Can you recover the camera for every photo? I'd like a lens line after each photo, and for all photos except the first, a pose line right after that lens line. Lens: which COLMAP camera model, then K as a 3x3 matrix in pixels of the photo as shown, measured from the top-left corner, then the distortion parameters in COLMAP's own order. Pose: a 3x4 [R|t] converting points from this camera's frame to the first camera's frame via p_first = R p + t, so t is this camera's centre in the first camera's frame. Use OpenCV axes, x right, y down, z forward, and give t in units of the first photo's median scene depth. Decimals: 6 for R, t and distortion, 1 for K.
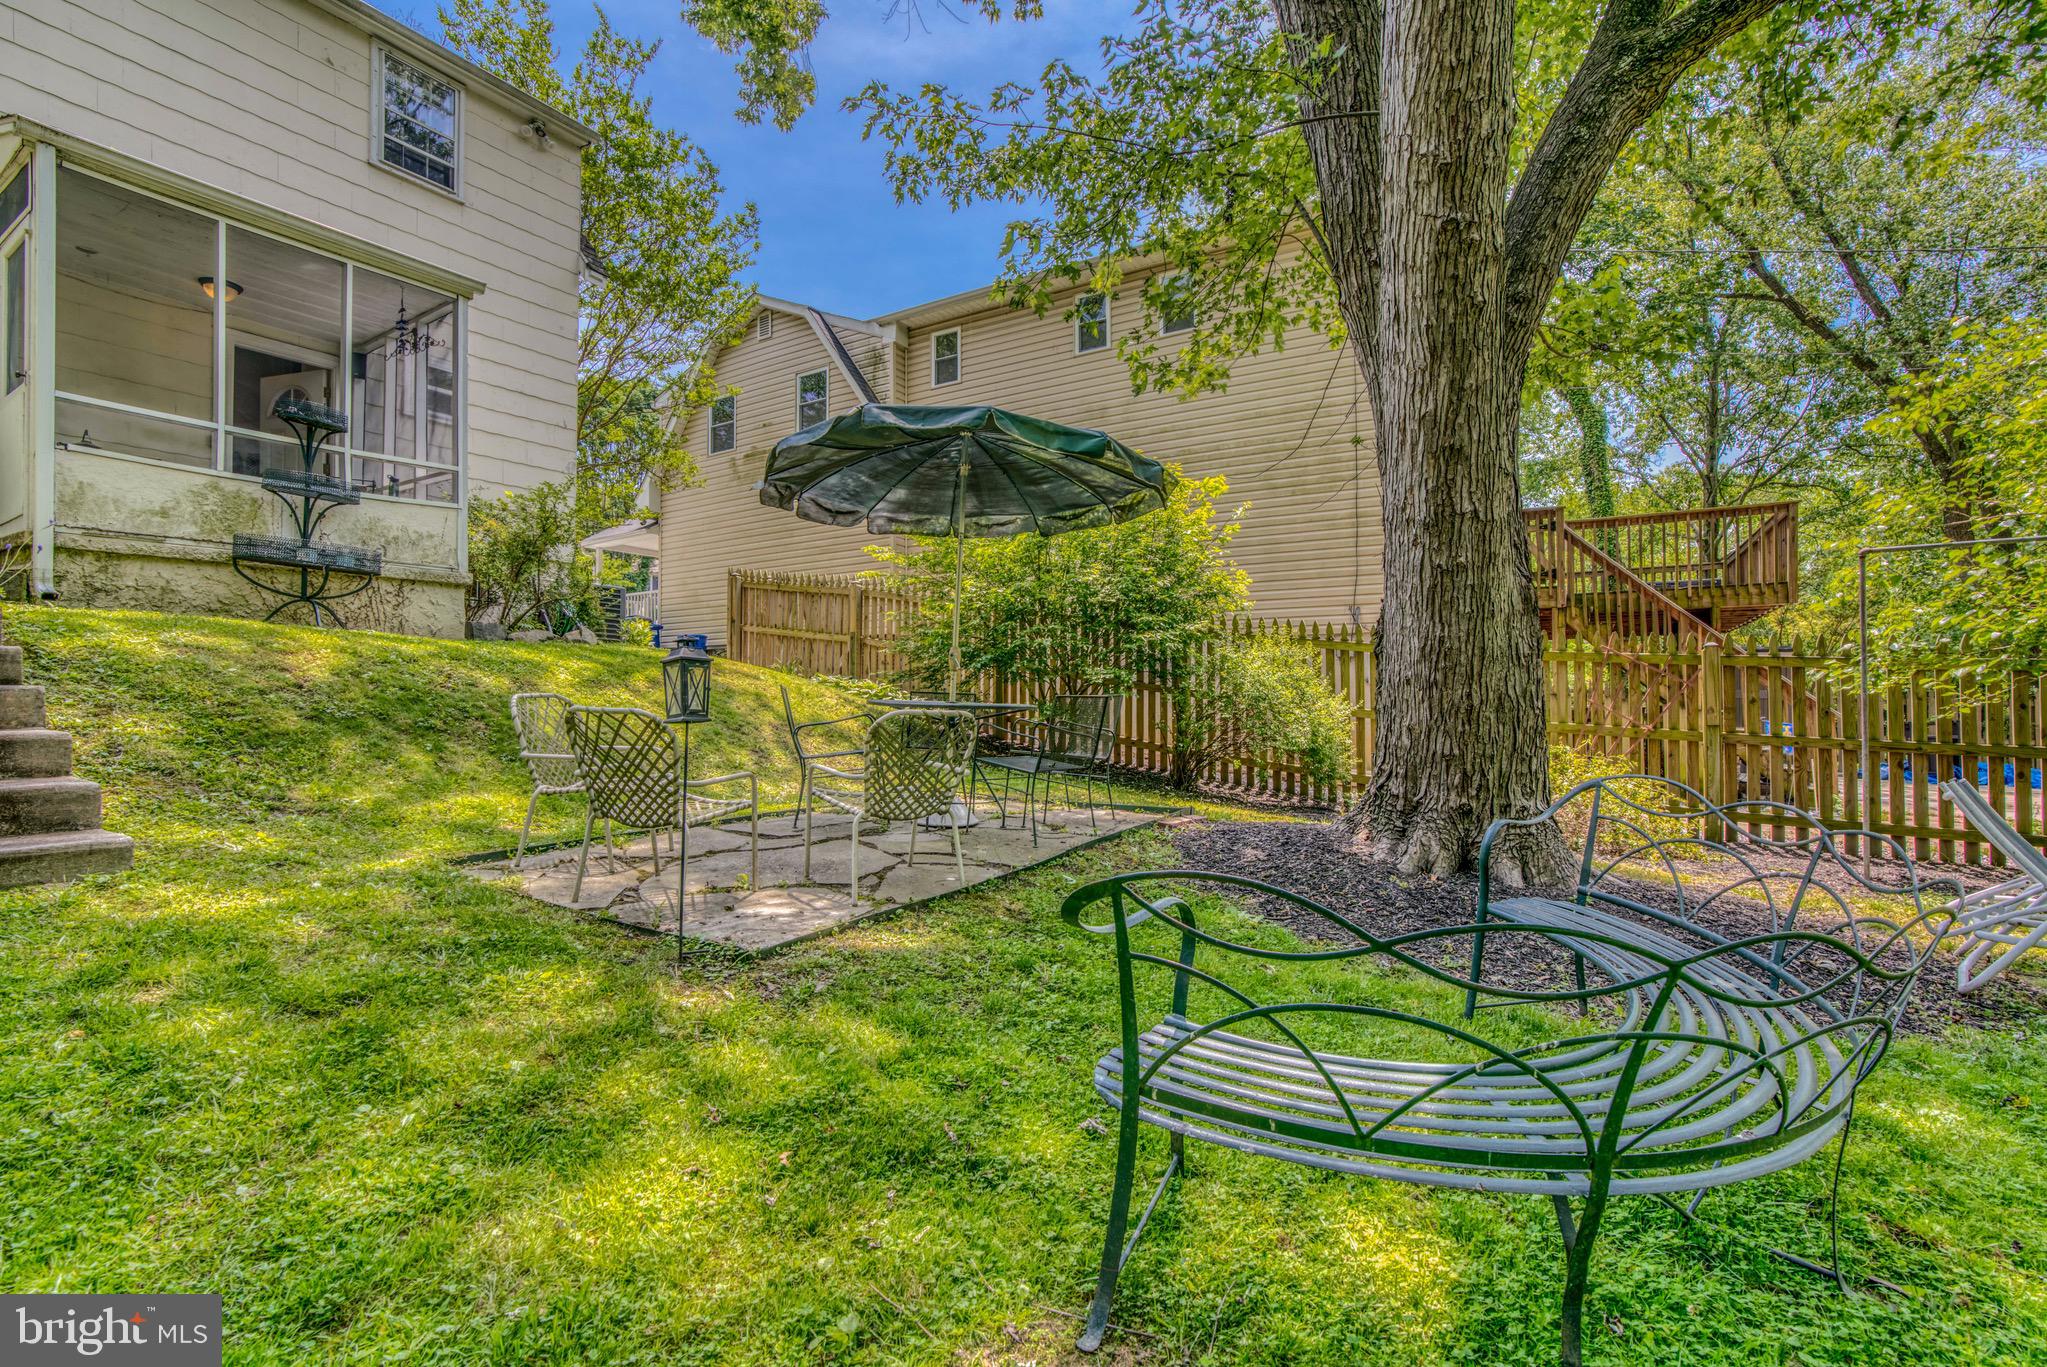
lens RADIAL K [[938.7, 0, 1011.5], [0, 938.7, 686.9], [0, 0, 1]] dist [-0.070491, 0.028456]
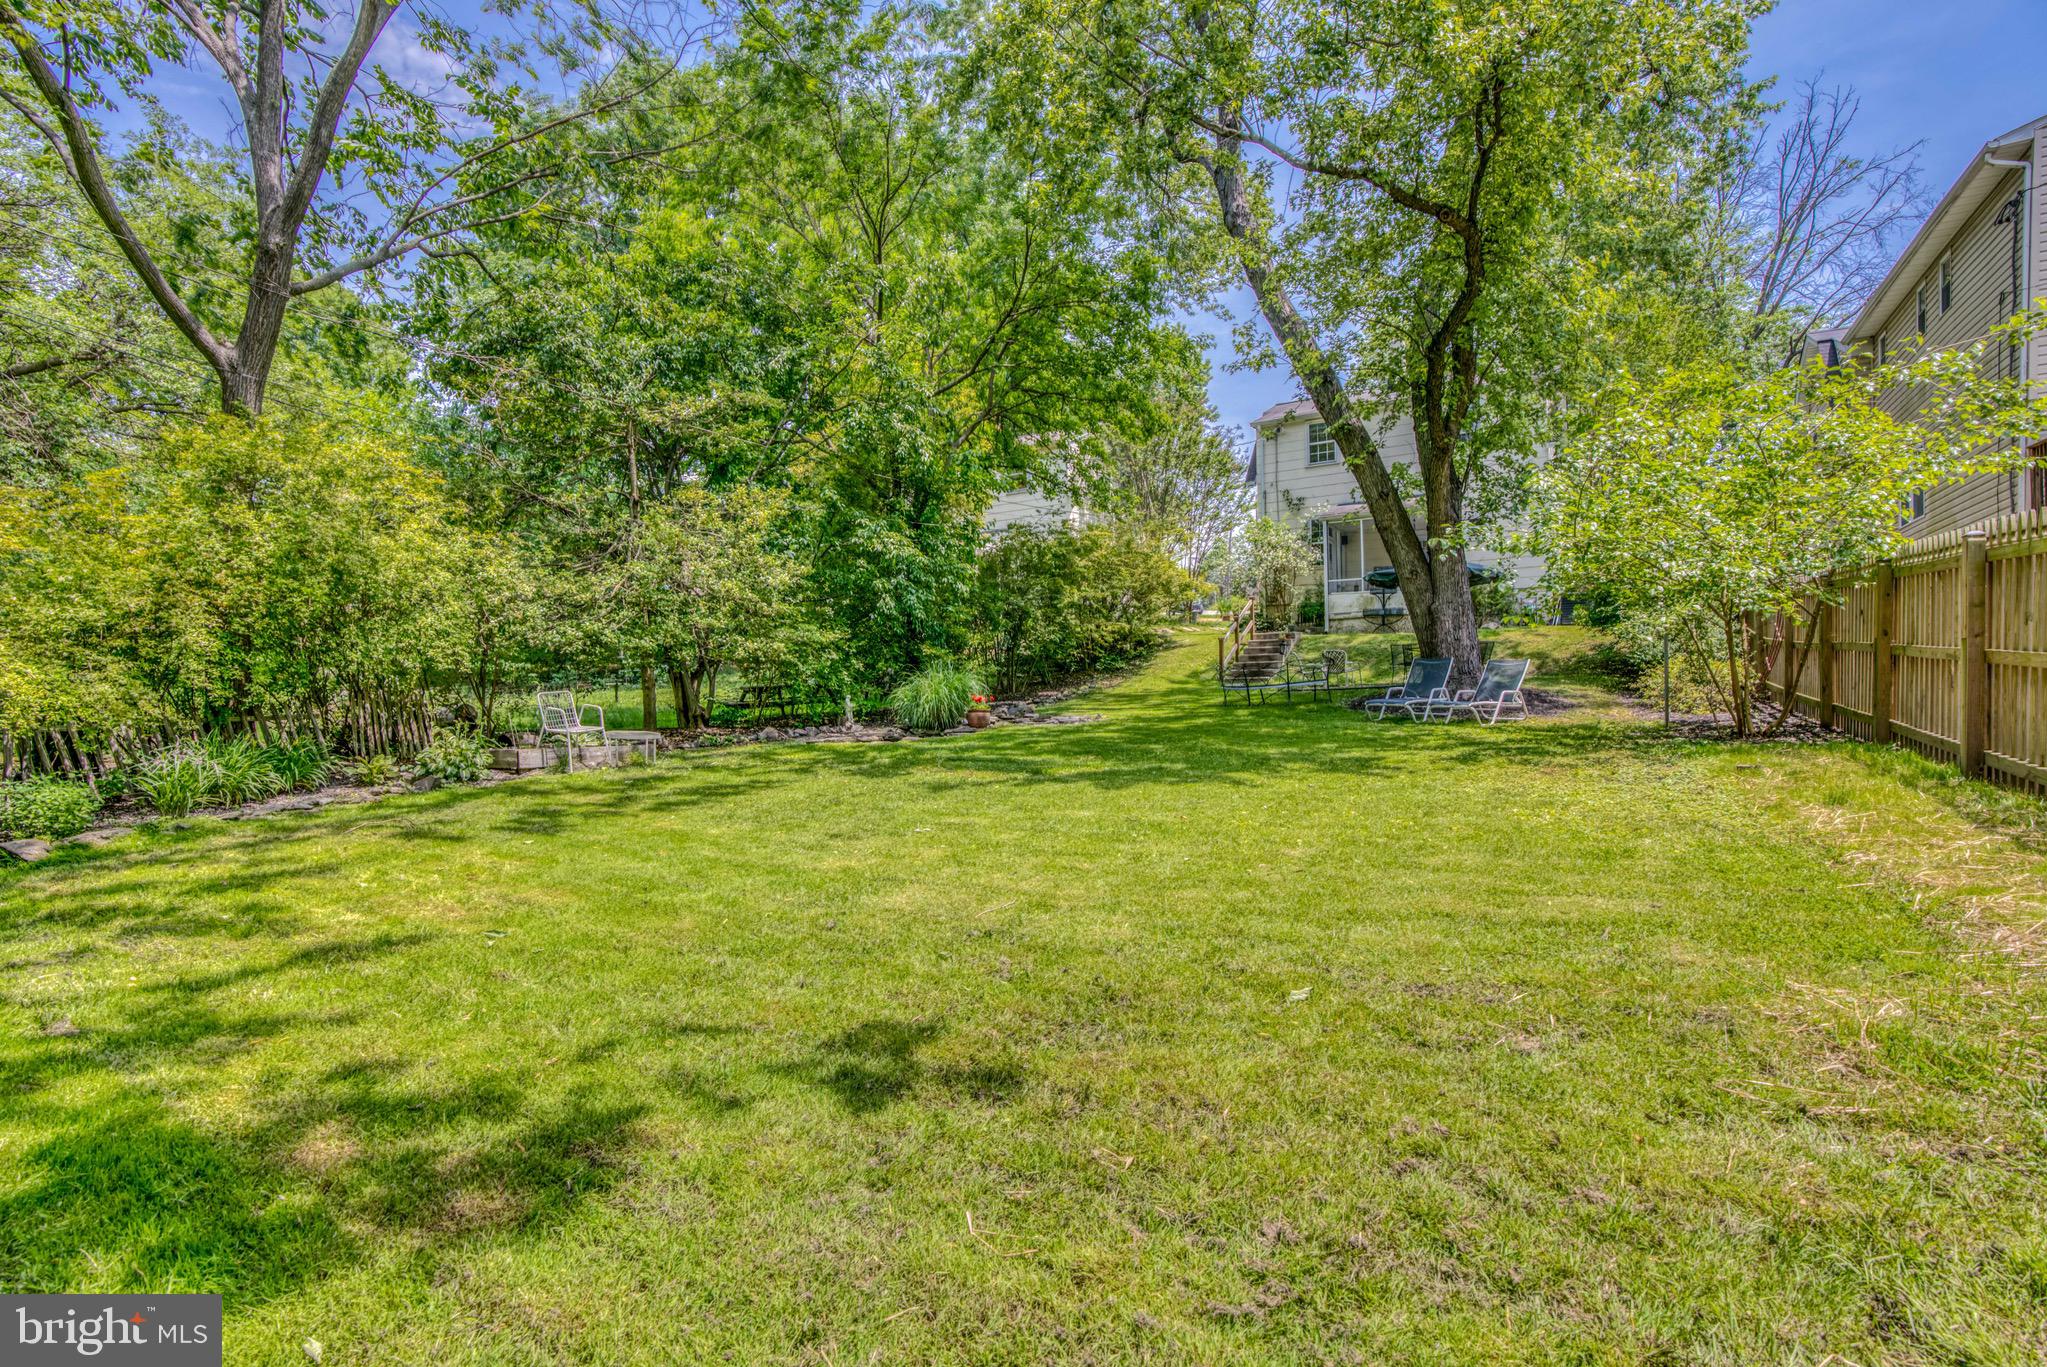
lens RADIAL K [[979.4, 0, 1025.8], [0, 979.4, 708.8], [0, 0, 1]] dist [-0.000761, -0.000257]
pose [[0.015566, 0.014745, -0.999770, 2.940388], [0.038541, 0.999139, 0.015335, 0.111148], [0.999136, -0.038771, 0.014985, -0.397929]]
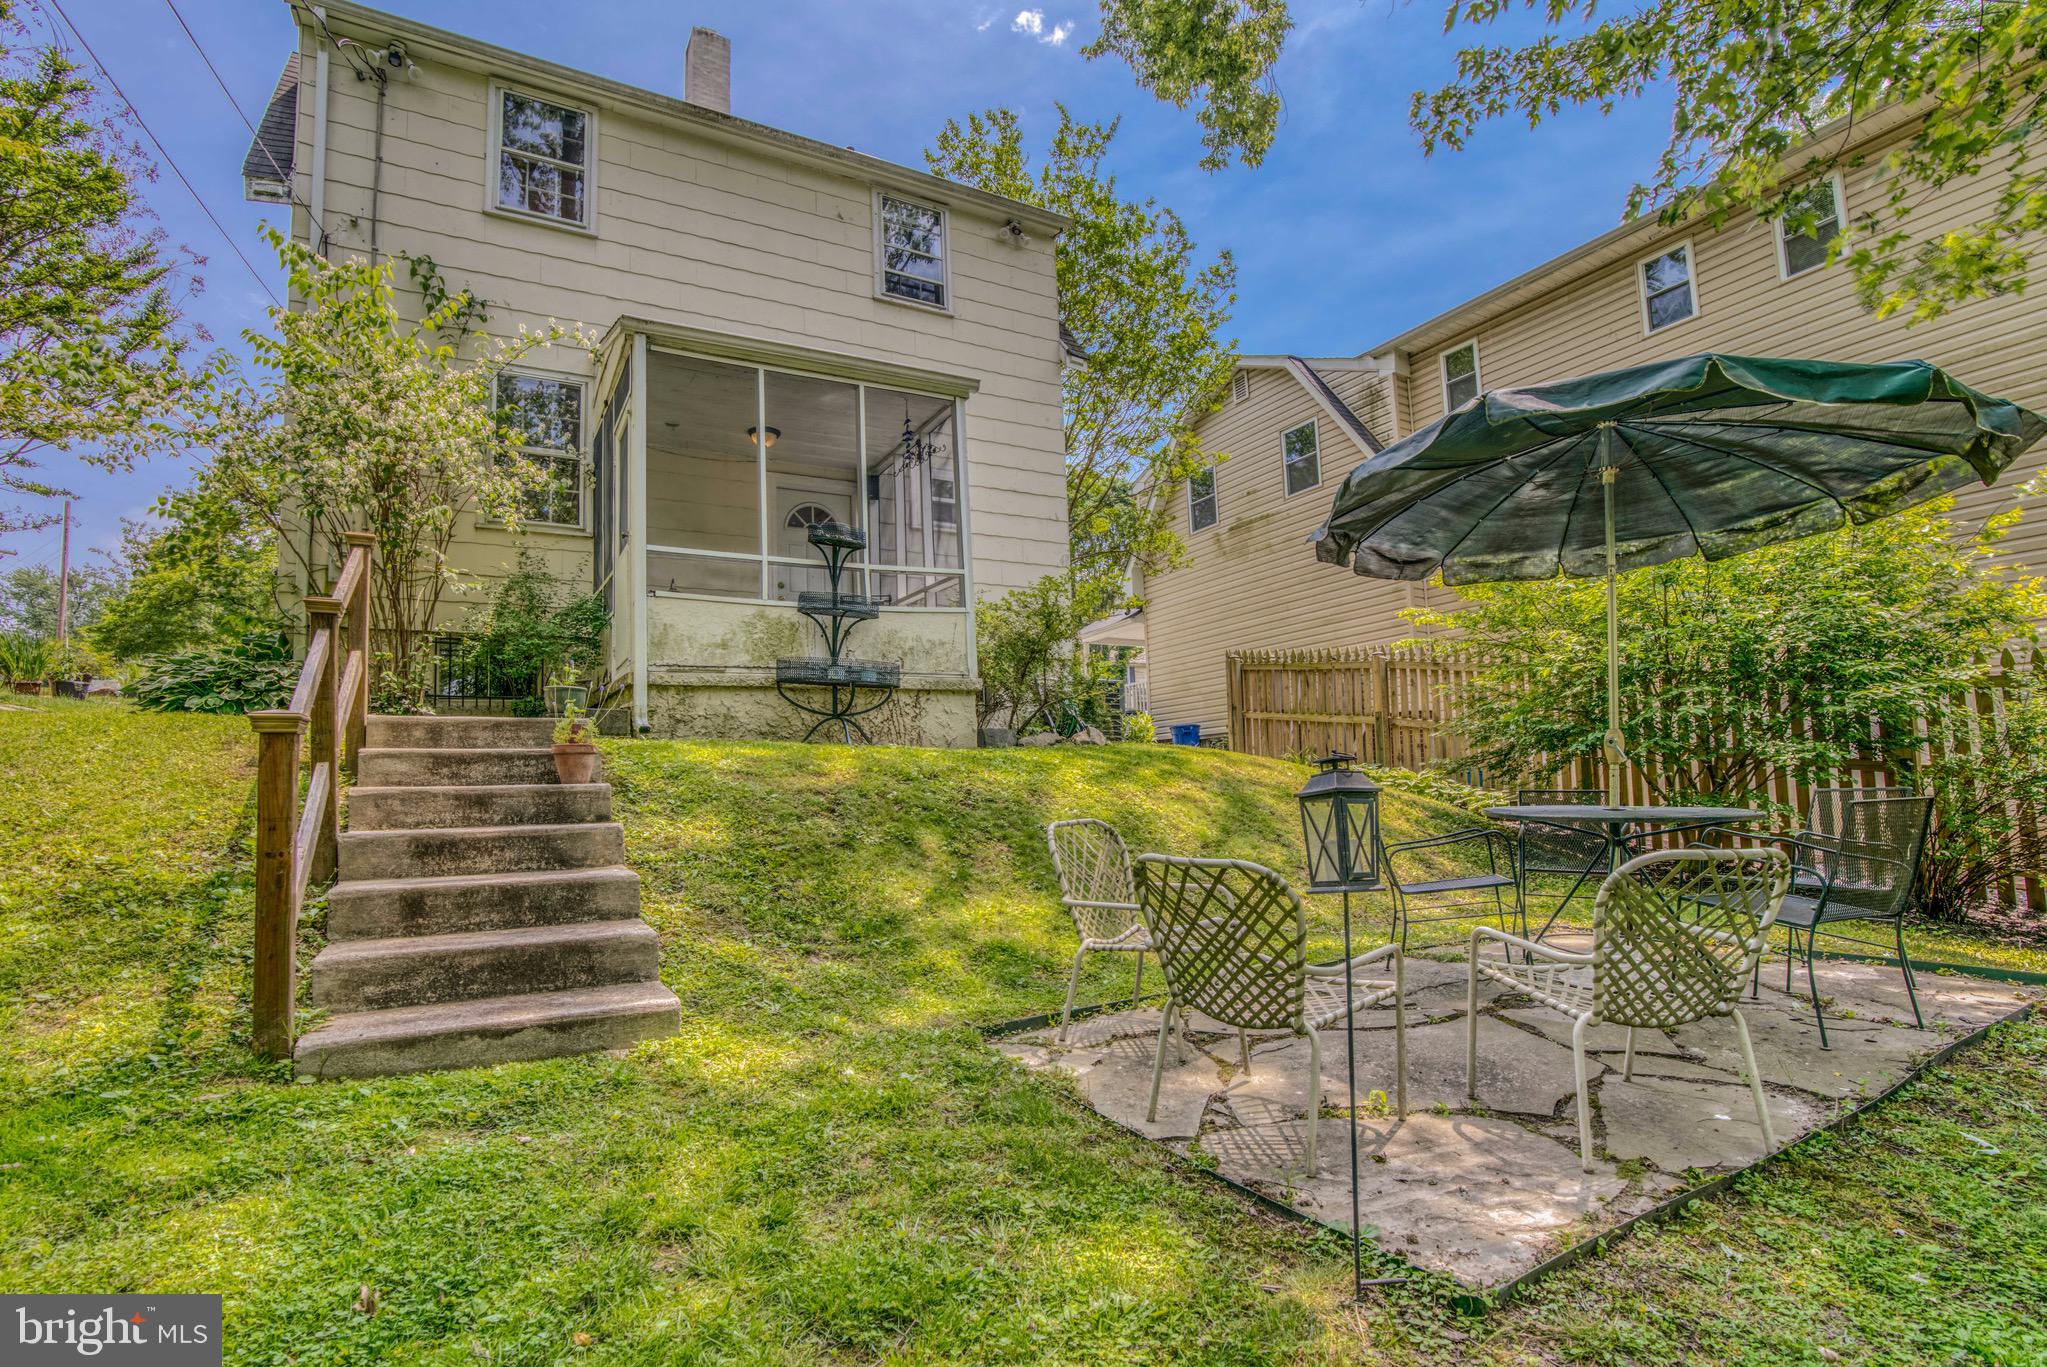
lens RADIAL K [[966.3, 0, 1000.2], [0, 966.3, 722.2], [0, 0, 1]] dist [-0.069472, 0.028831]
pose [[0.876360, -0.061048, -0.477773, -0.113289], [0.037065, 0.997541, -0.059474, -0.021369], [0.480229, 0.034412, 0.876468, 0.157378]]
